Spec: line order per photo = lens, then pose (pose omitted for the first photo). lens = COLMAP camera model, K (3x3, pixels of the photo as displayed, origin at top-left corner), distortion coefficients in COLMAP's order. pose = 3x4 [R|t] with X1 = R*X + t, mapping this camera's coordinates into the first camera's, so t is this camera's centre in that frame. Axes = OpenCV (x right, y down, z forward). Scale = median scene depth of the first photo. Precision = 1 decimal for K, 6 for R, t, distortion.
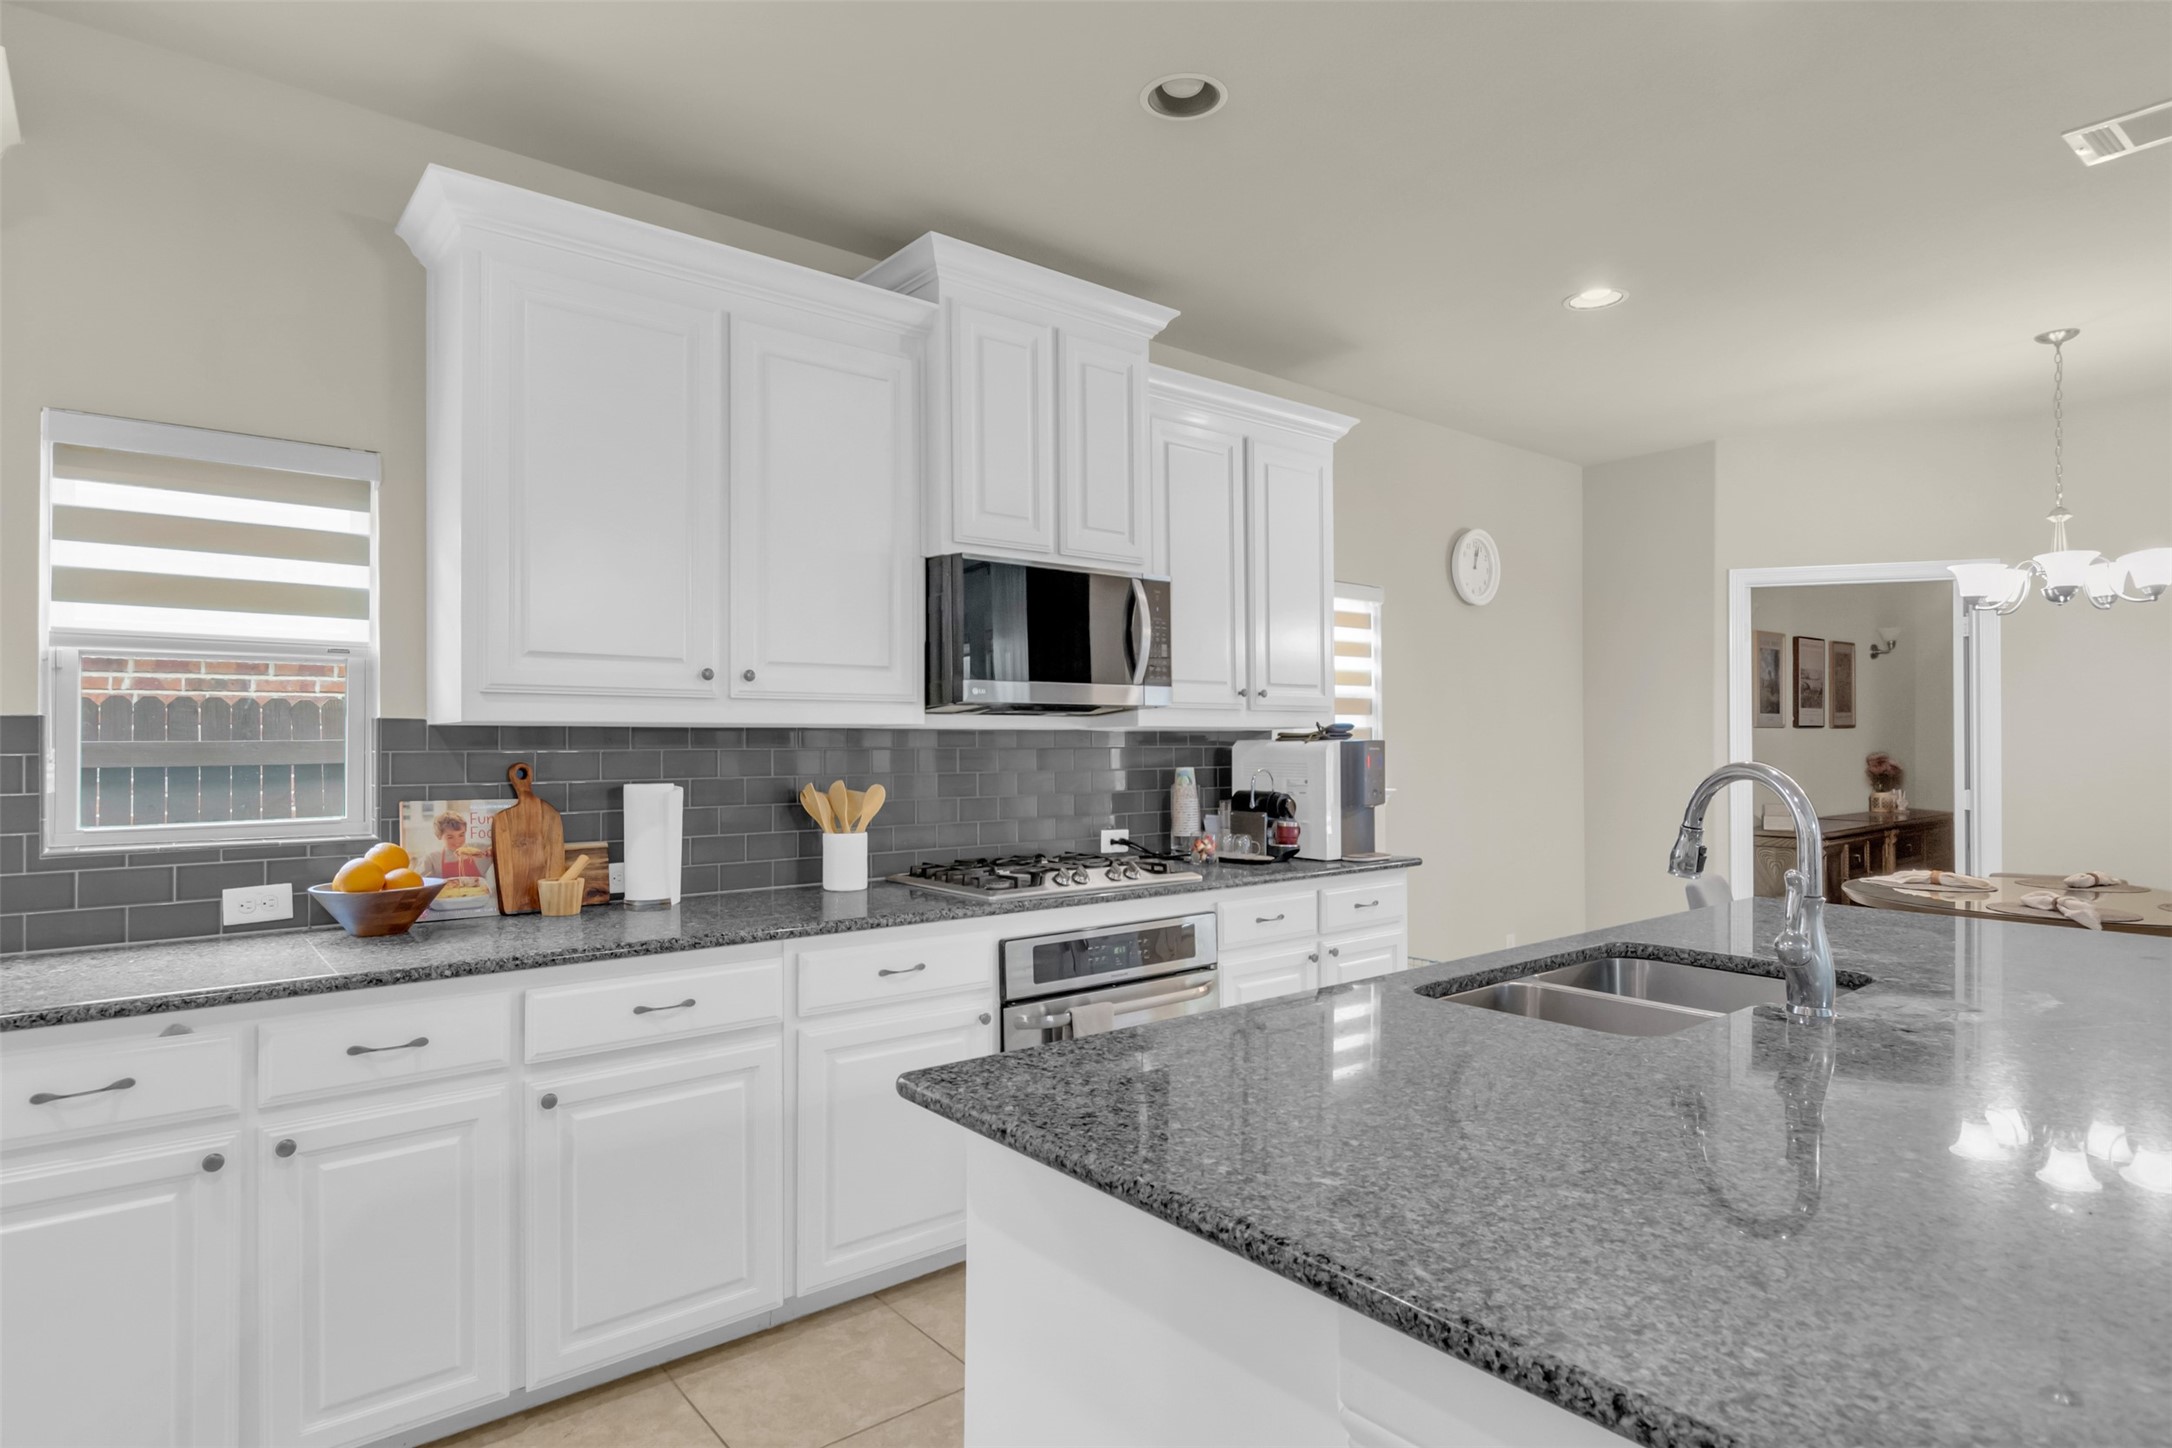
lens RADIAL K [[1170.3, 0, 1075.7], [0, 1170.3, 728.1], [0, 0, 1]] dist [0.003857, 0.000275]
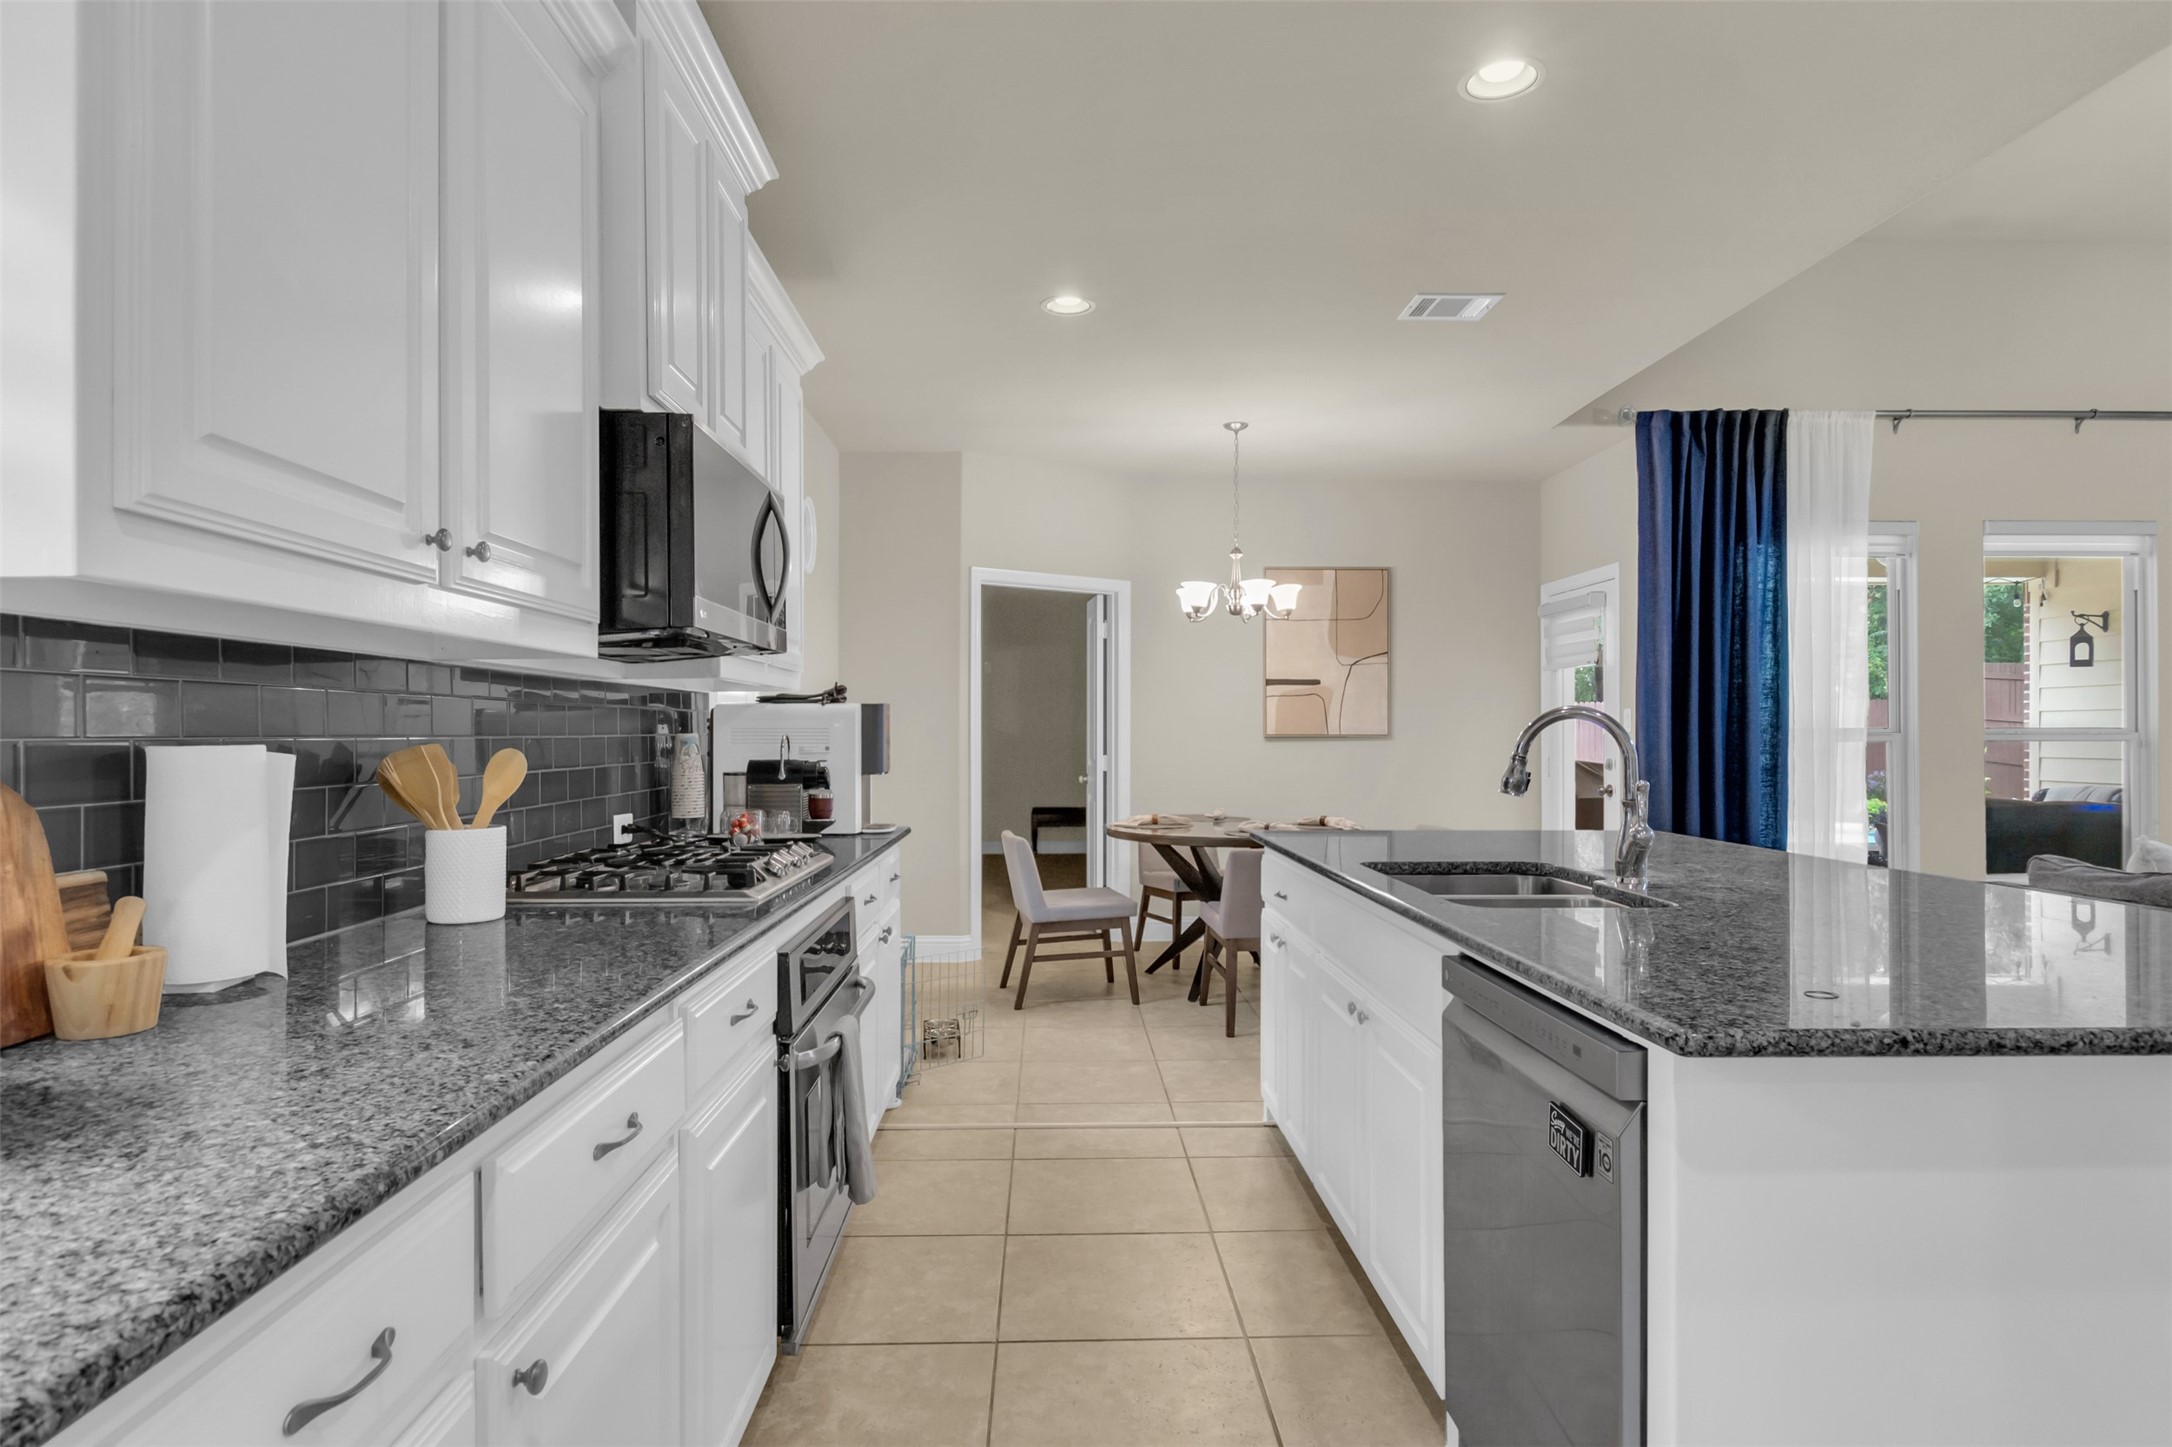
lens RADIAL K [[1170.3, 0, 1084.1], [0, 1170.3, 731.1], [0, 0, 1]] dist [0.003857, 0.000275]
pose [[0.604339, 0.001105, 0.796727, -0.489632], [-0.008255, 0.999954, 0.004874, 0.032870], [-0.796685, -0.009523, 0.604320, 0.370743]]
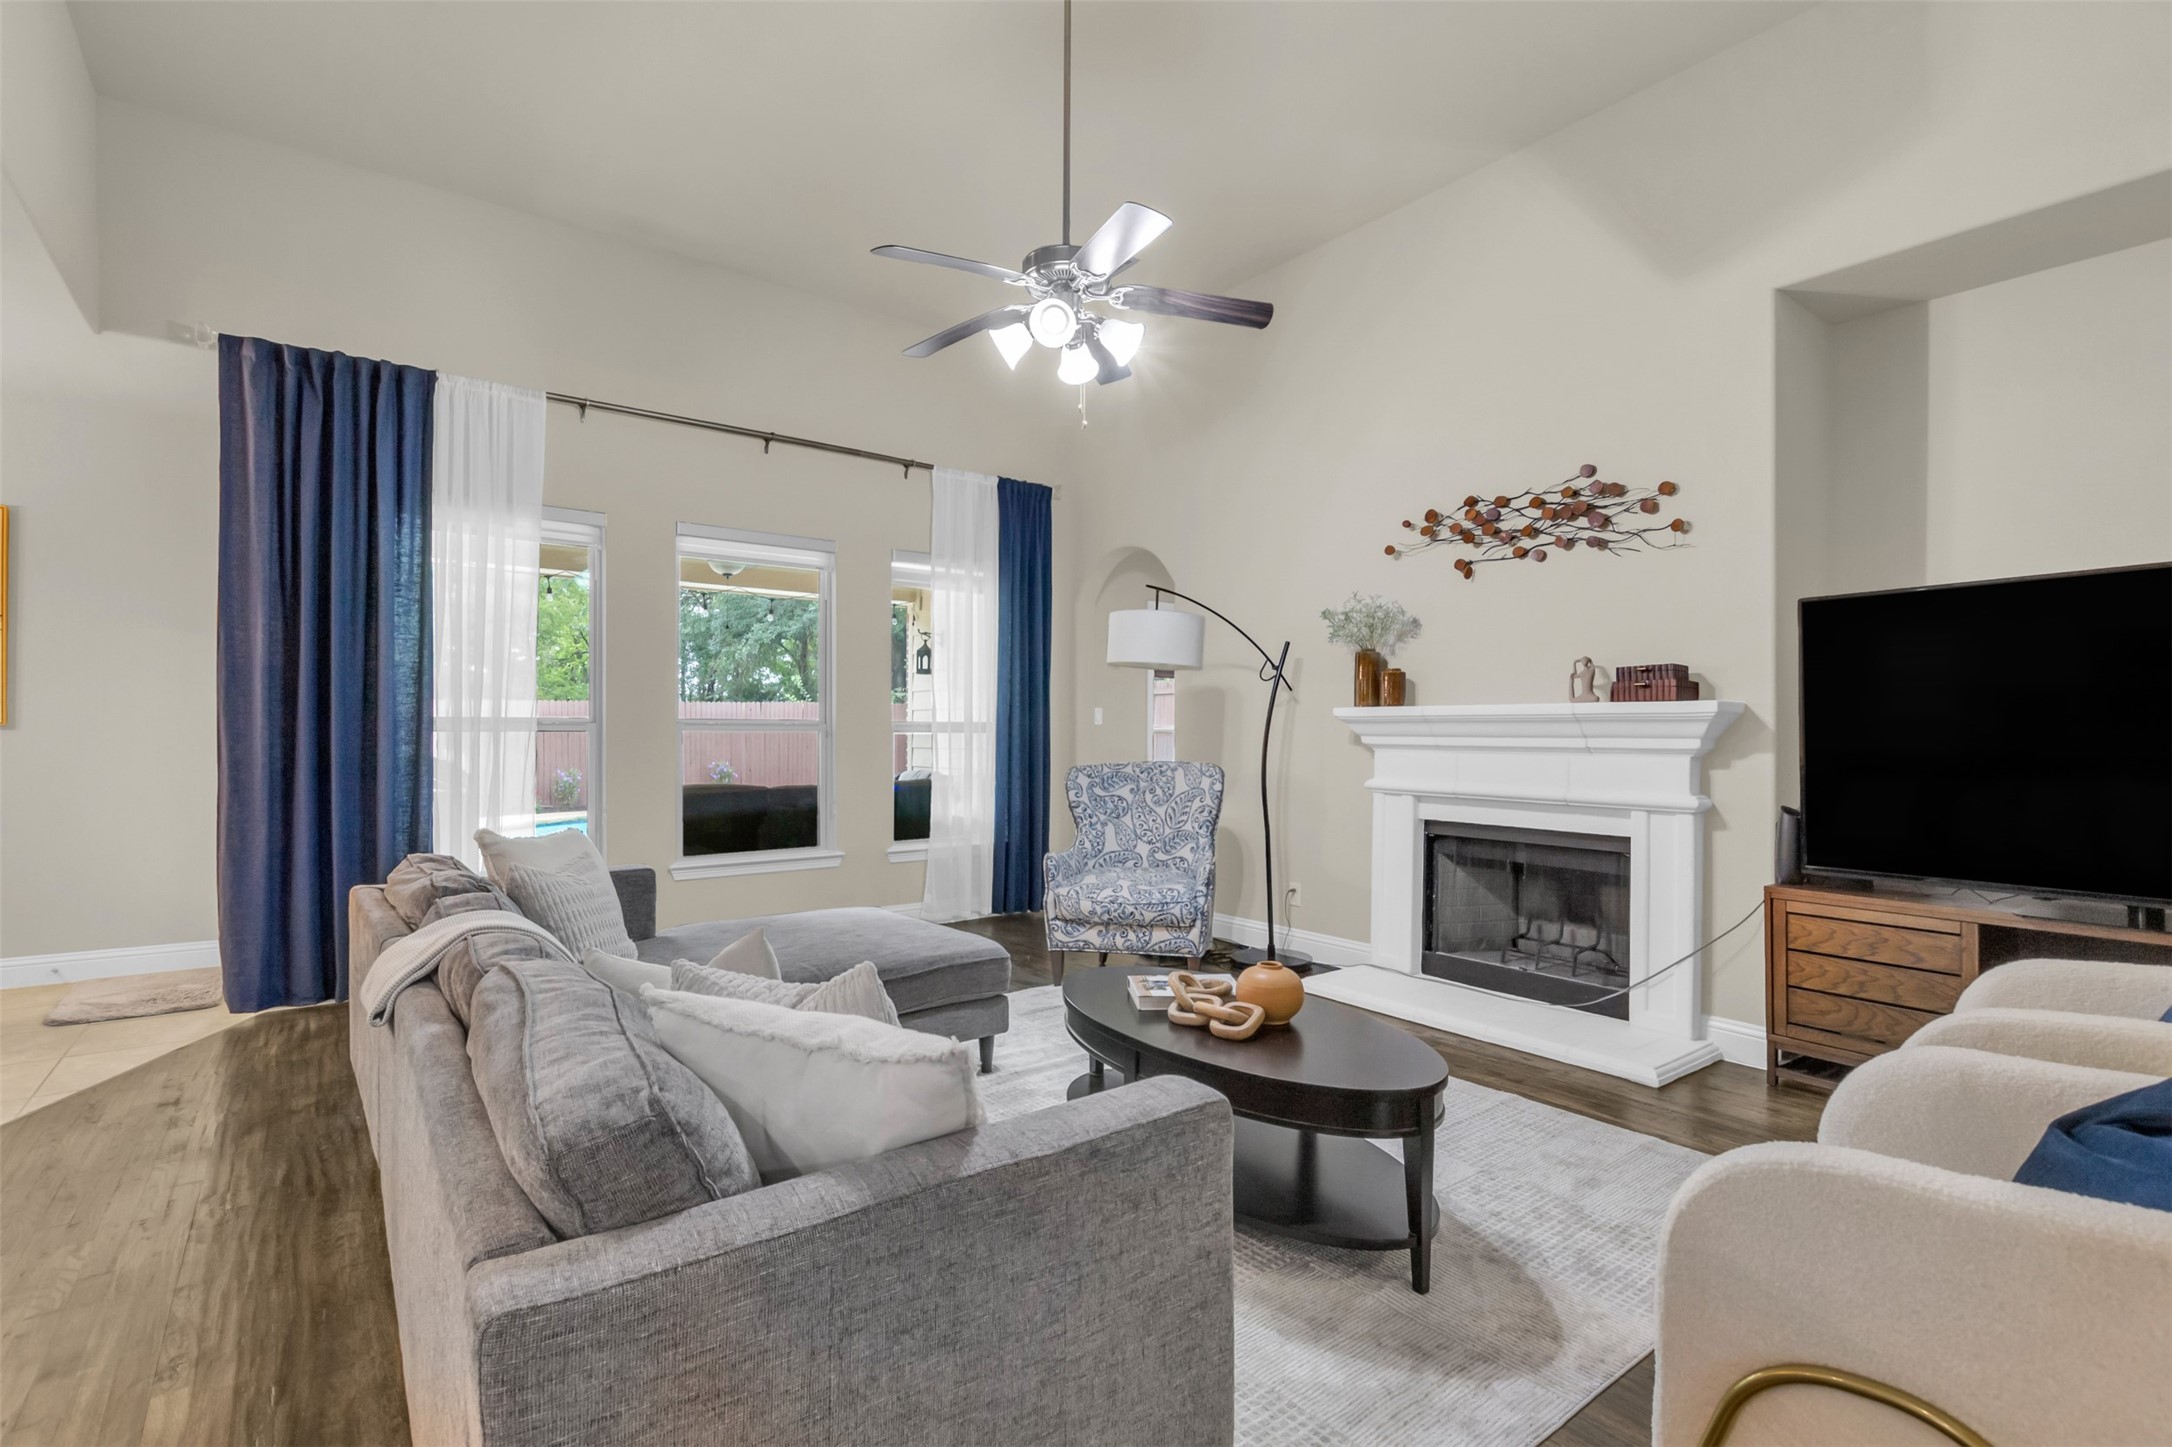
lens RADIAL K [[977.4, 0, 1092.4], [0, 977.4, 723.1], [0, 0, 1]] dist [-0.016914, 0.000217]
pose [[0.004084, 0.008252, 0.999958, 0.226144], [-0.009917, 0.999917, -0.008211, 0.038428], [-0.999942, -0.009883, 0.004166, -0.322148]]
